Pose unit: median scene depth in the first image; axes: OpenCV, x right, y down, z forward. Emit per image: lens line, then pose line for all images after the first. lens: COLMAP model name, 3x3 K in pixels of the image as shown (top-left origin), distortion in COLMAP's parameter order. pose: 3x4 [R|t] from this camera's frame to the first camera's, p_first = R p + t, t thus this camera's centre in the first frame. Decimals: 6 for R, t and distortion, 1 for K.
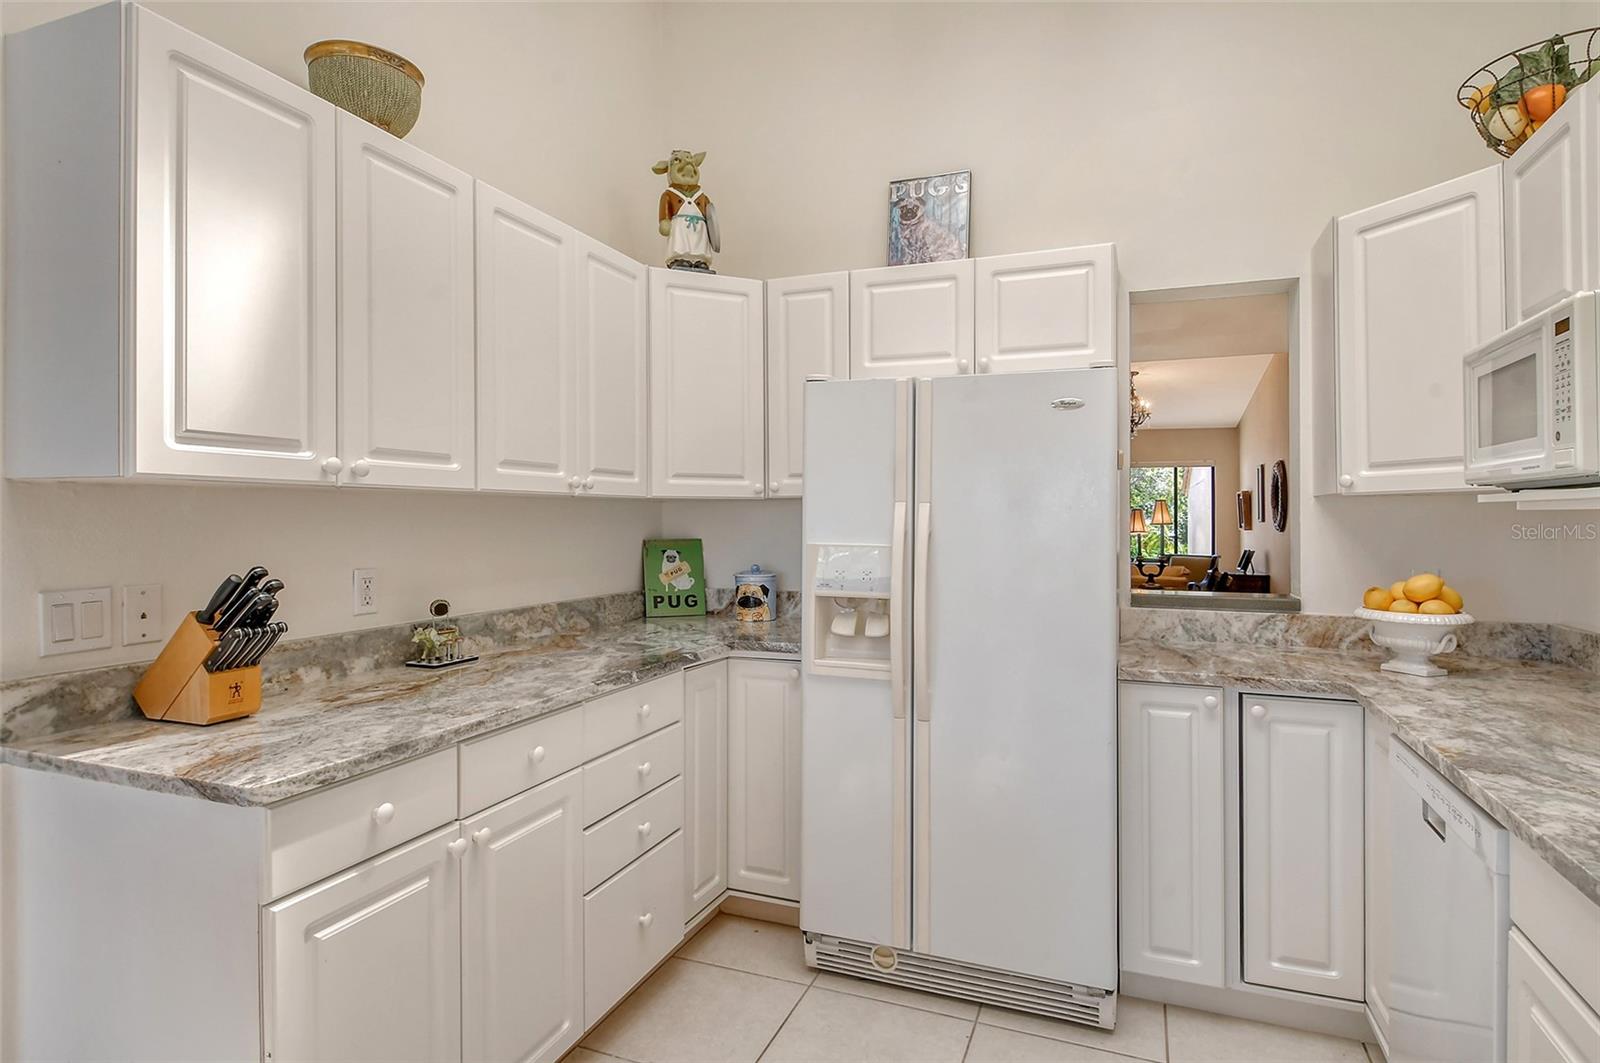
lens RADIAL K [[859.6, 0, 805.3], [0, 859.6, 503.0], [0, 0, 1]] dist [0.024288, -0.026131]
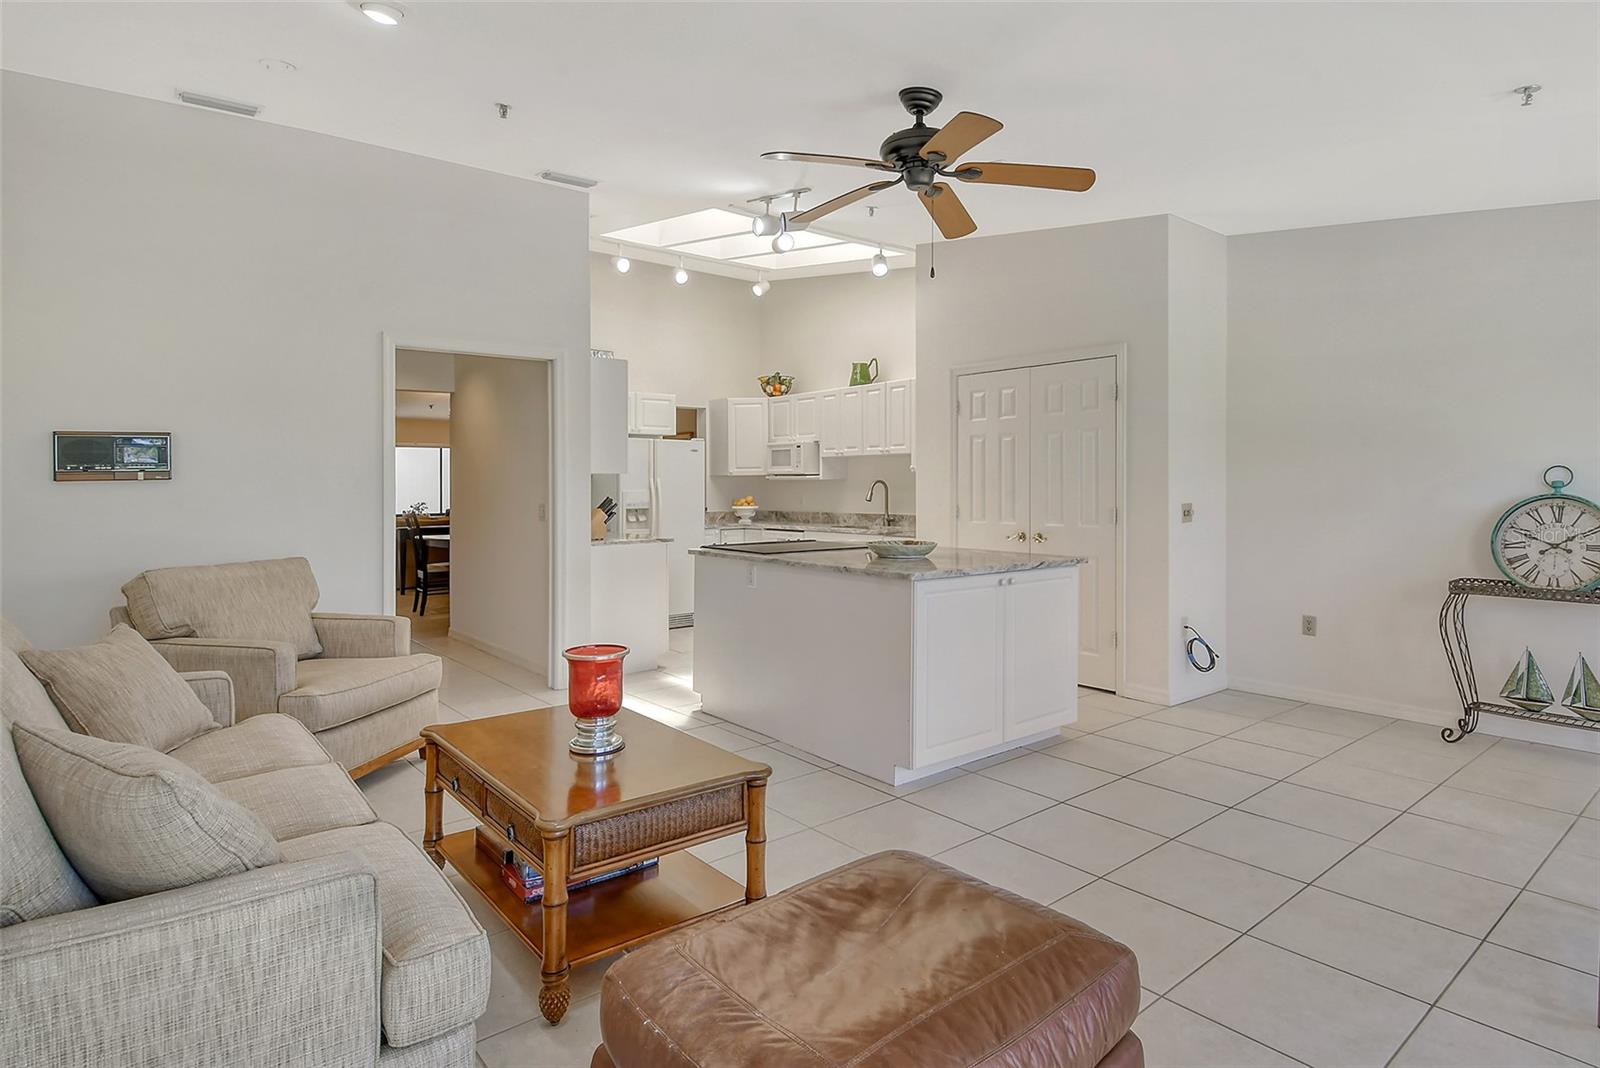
lens RADIAL K [[862.7, 0, 830.0], [0, 862.7, 484.3], [0, 0, 1]] dist [0.002108, -0.000336]
pose [[0.483867, -0.007887, 0.875106, -2.120043], [-0.007859, 0.999880, 0.013358, -0.022651], [-0.875106, -0.013341, 0.483747, -1.010378]]
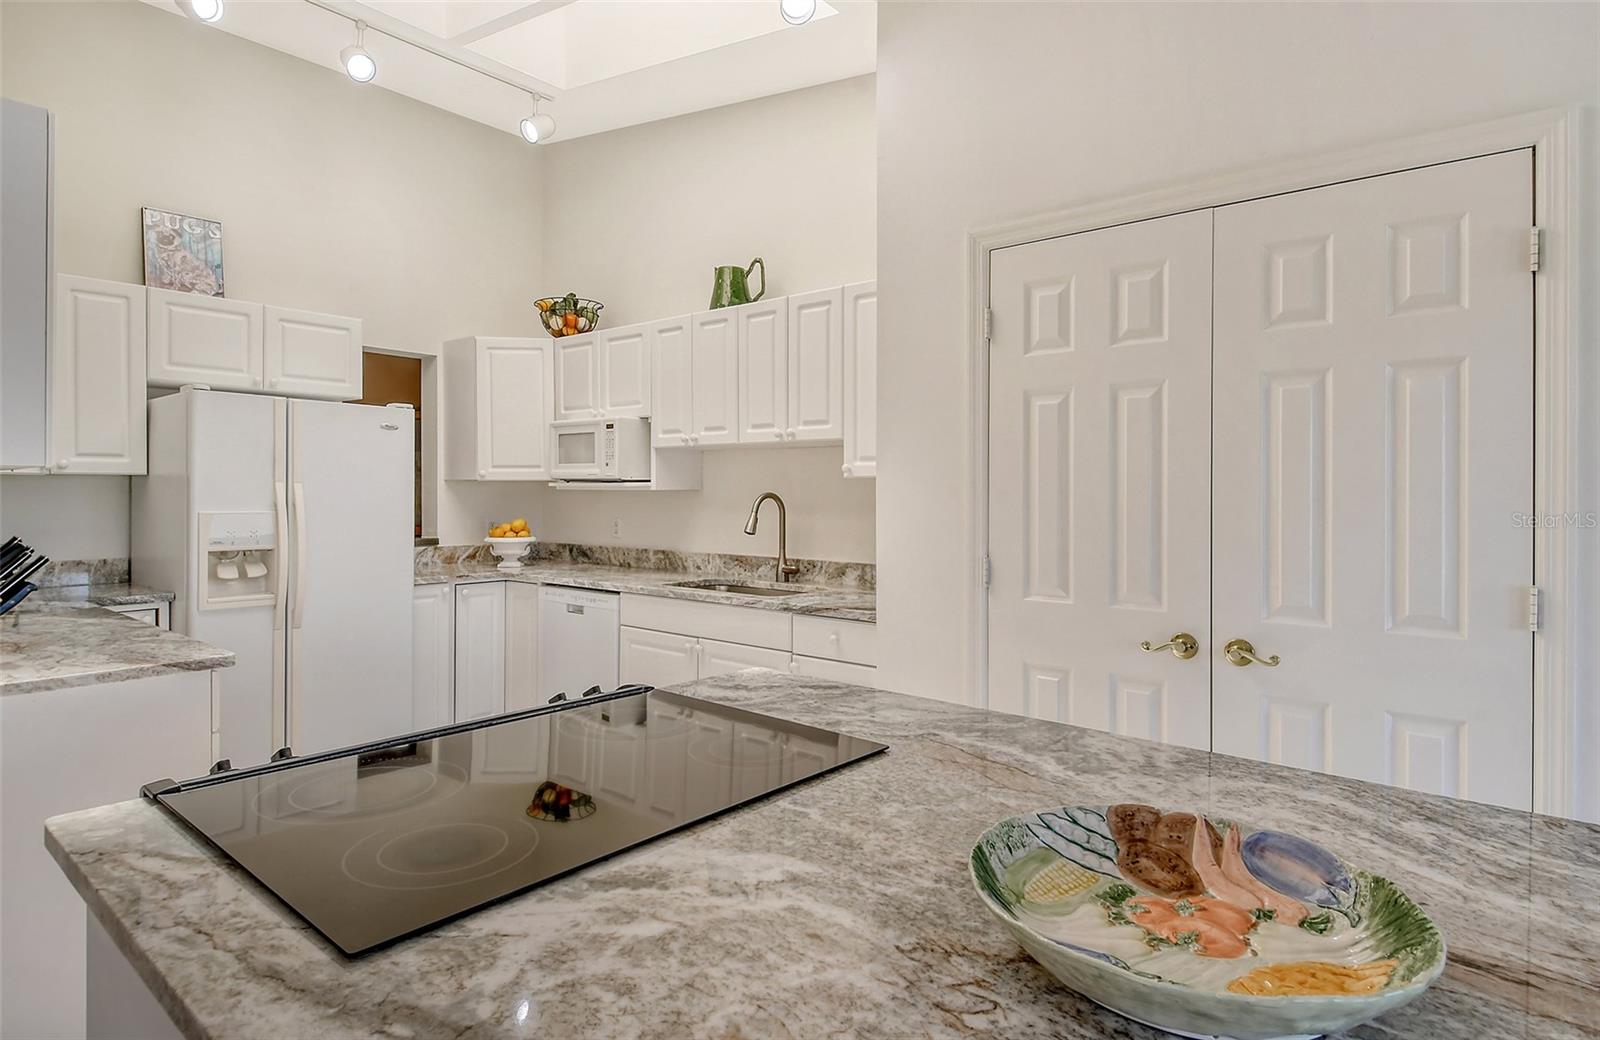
lens RADIAL K [[857.0, 0, 817.1], [0, 857.0, 516.2], [0, 0, 1]] dist [0.033660, -0.031033]
pose [[0.311295, -0.030058, 0.949838, -0.901338], [-0.020486, 0.999055, 0.038330, -0.017909], [-0.950093, -0.031390, 0.310385, -0.300623]]
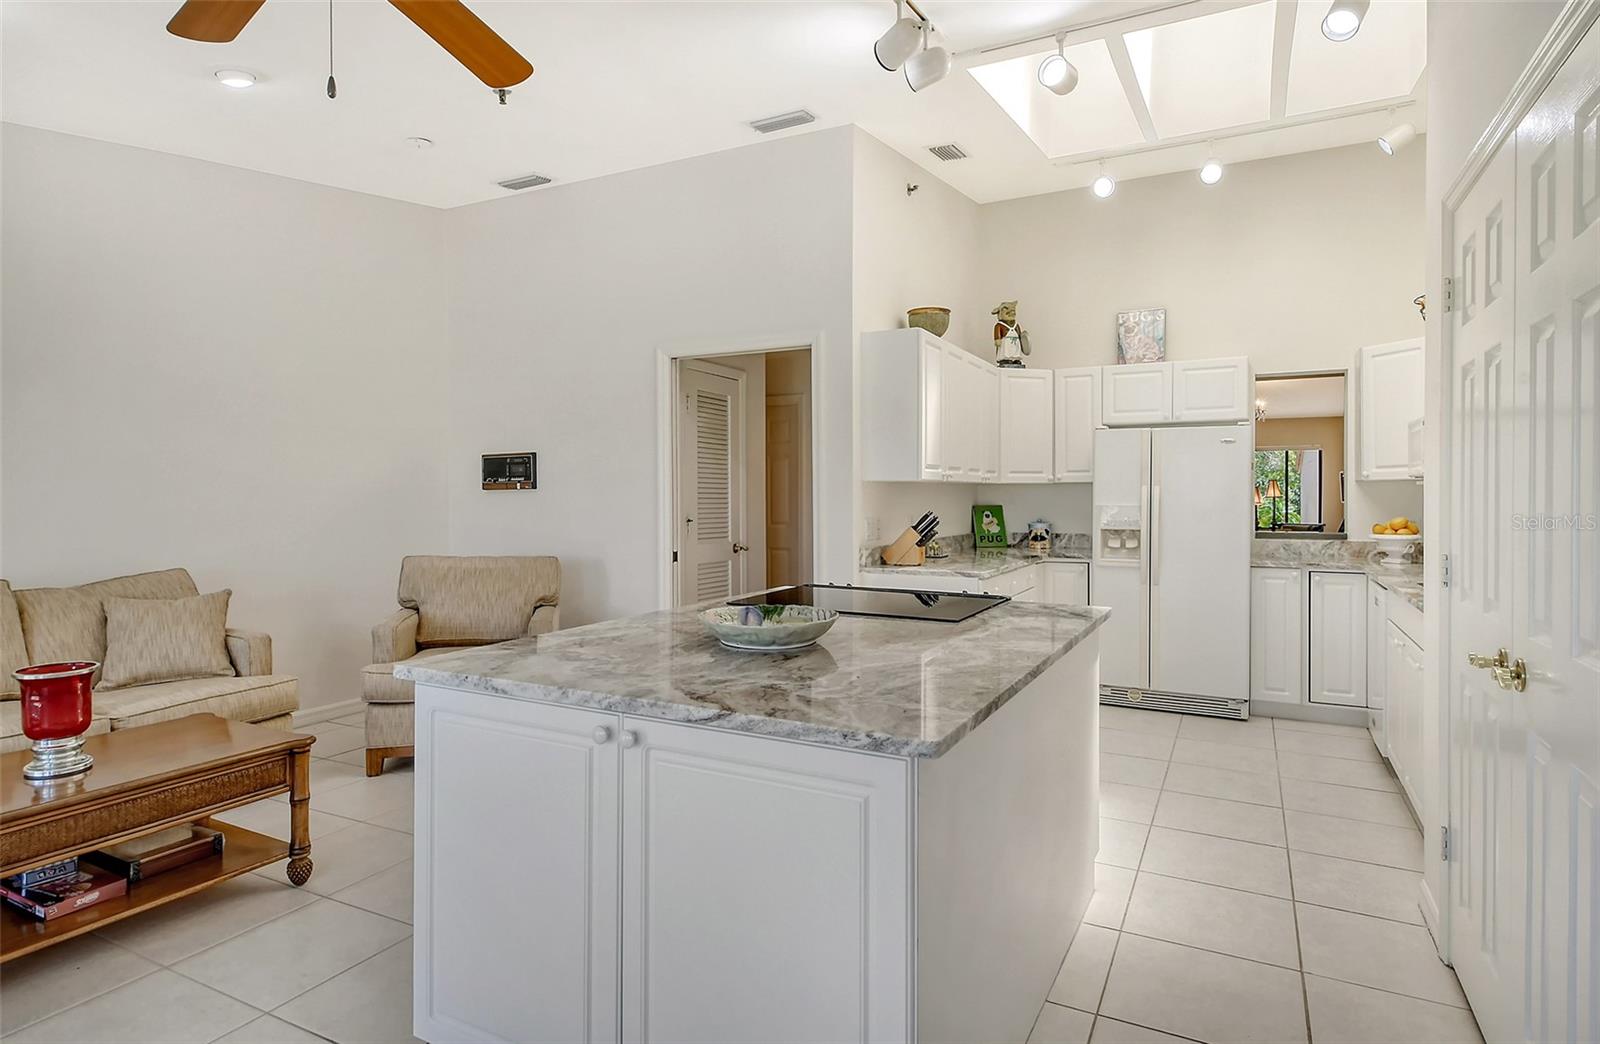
lens RADIAL K [[861.2, 0, 794.2], [0, 861.2, 498.4], [0, 0, 1]] dist [0.053392, -0.056852]
pose [[0.993593, -0.004135, -0.112945, -0.468279], [0.006388, 0.999788, 0.019599, -0.015193], [0.112840, -0.020194, 0.993408, -1.150701]]
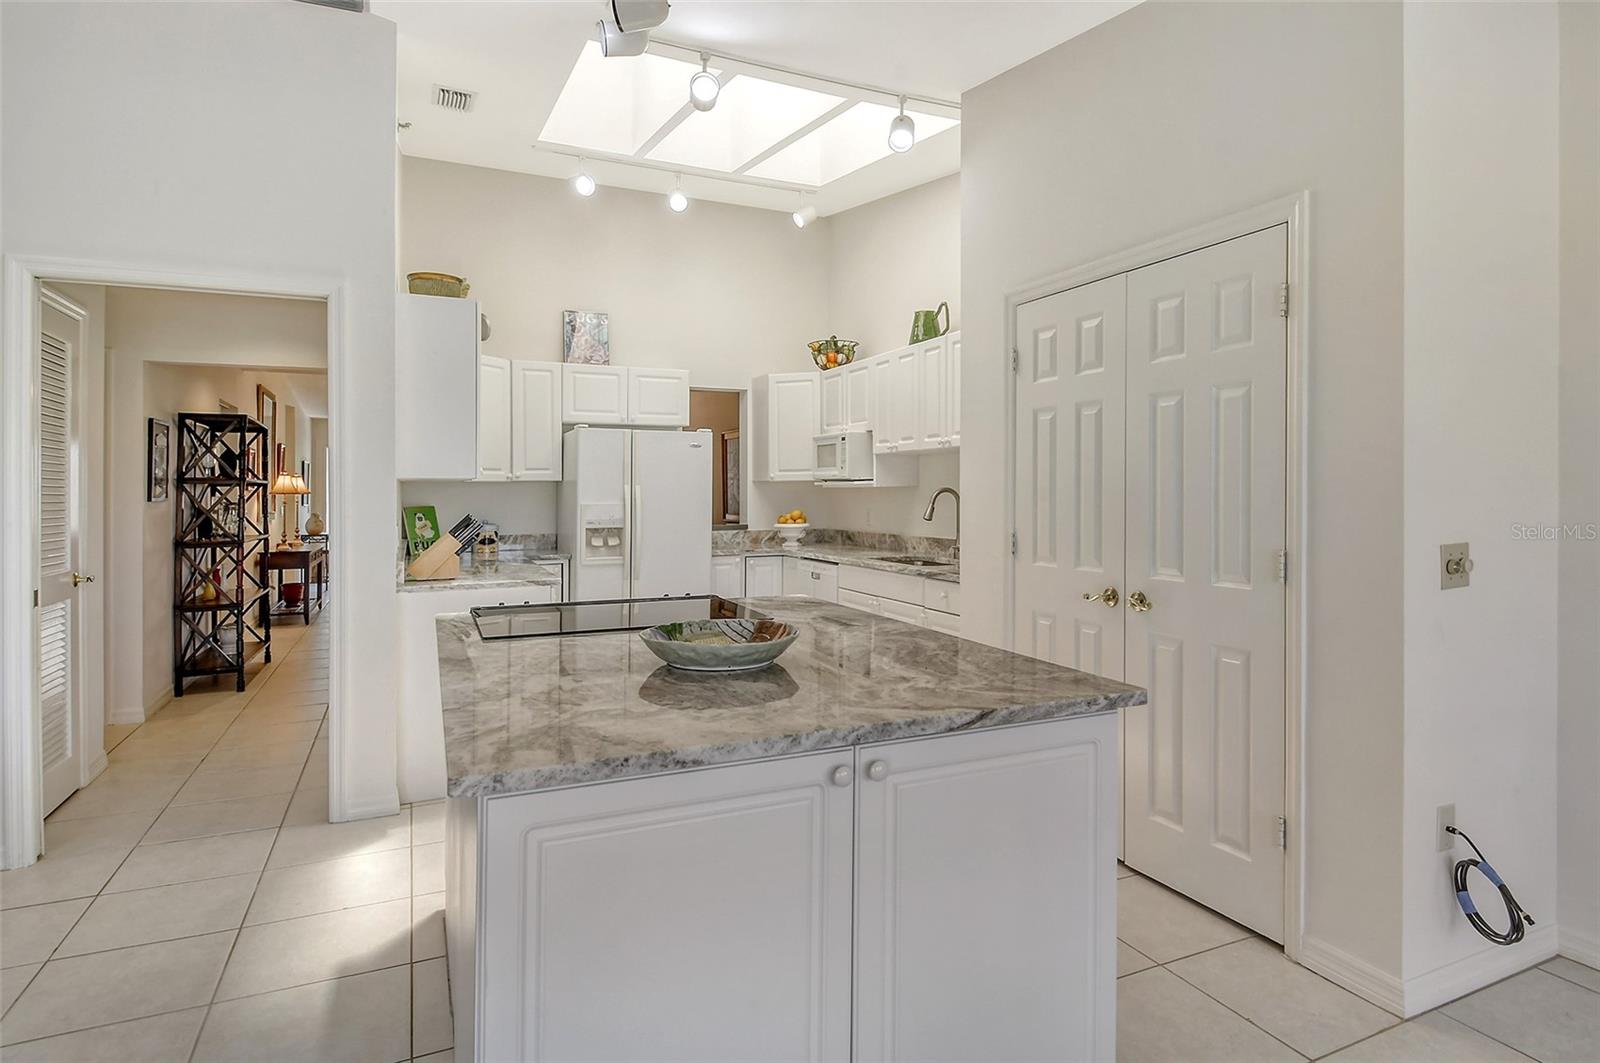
lens RADIAL K [[894.1, 0, 859.6], [0, 894.1, 499.0], [0, 0, 1]] dist [0.021599, -0.016958]
pose [[0.676320, -0.015075, 0.736453, -1.083950], [-0.005202, 0.999668, 0.025240, -0.023268], [-0.736589, -0.020901, 0.676017, -0.939974]]
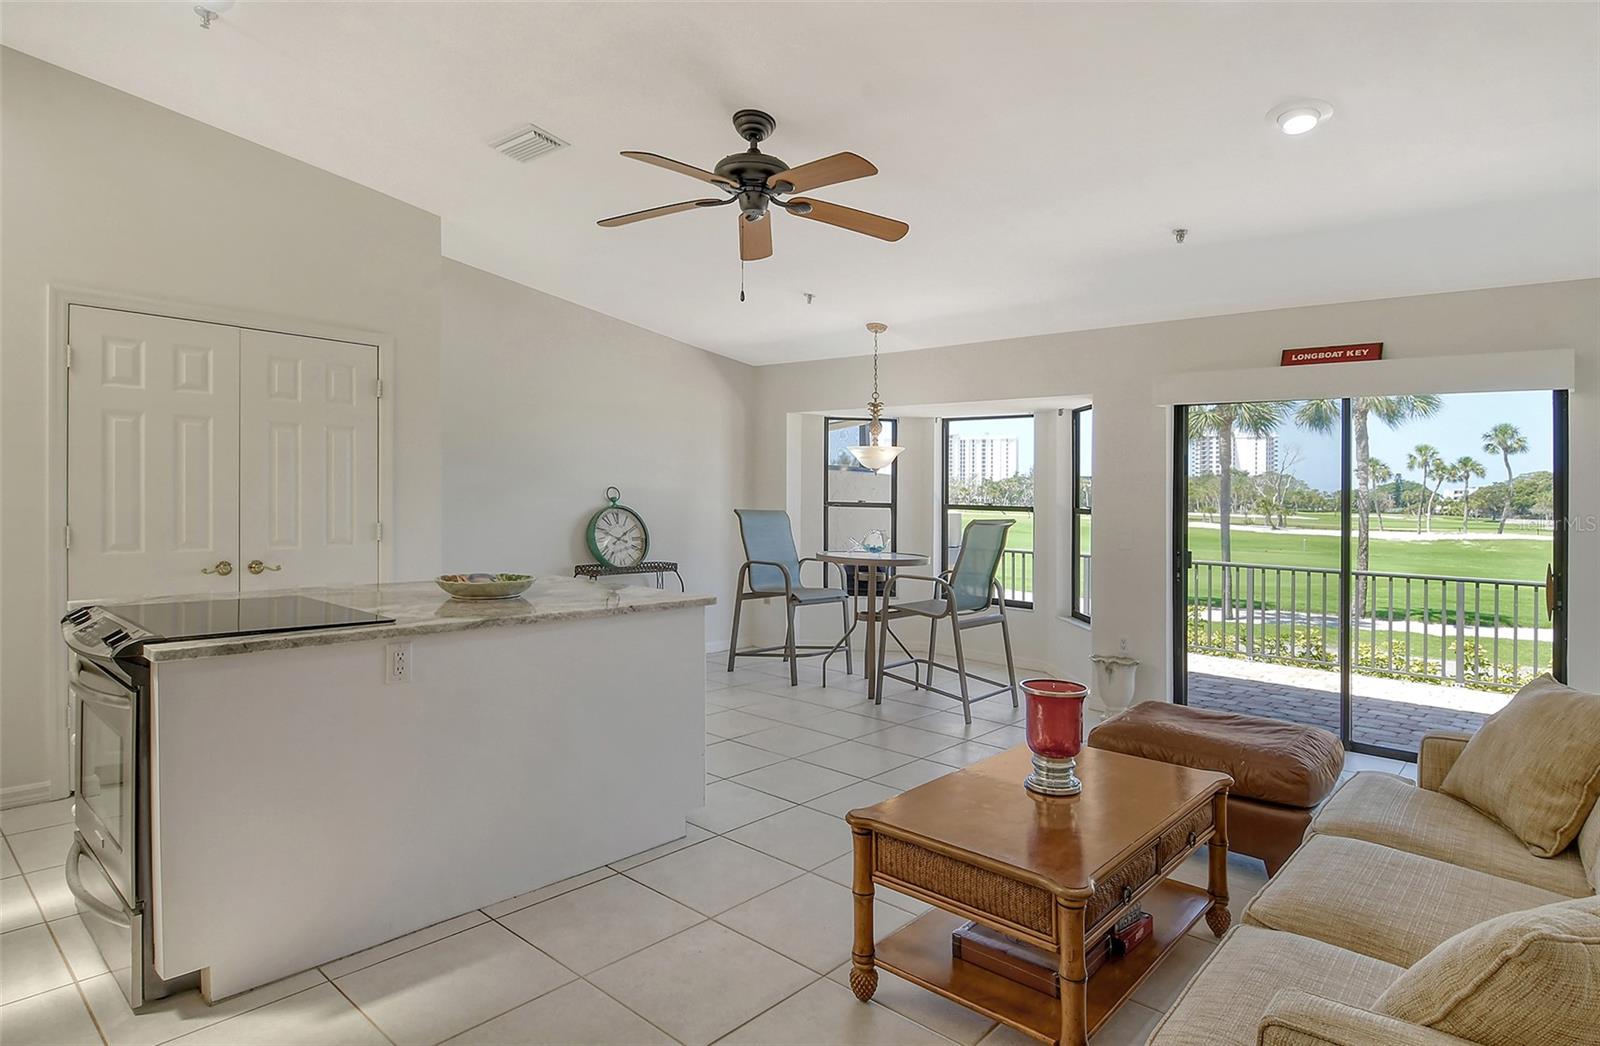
lens RADIAL K [[861.2, 0, 794.2], [0, 861.2, 499.4], [0, 0, 1]] dist [0.053392, -0.056852]
pose [[-0.934869, -0.016305, 0.354619, -1.459190], [-0.023344, 0.999606, -0.015581, 0.014530], [-0.354225, -0.022844, -0.934881, 0.700037]]
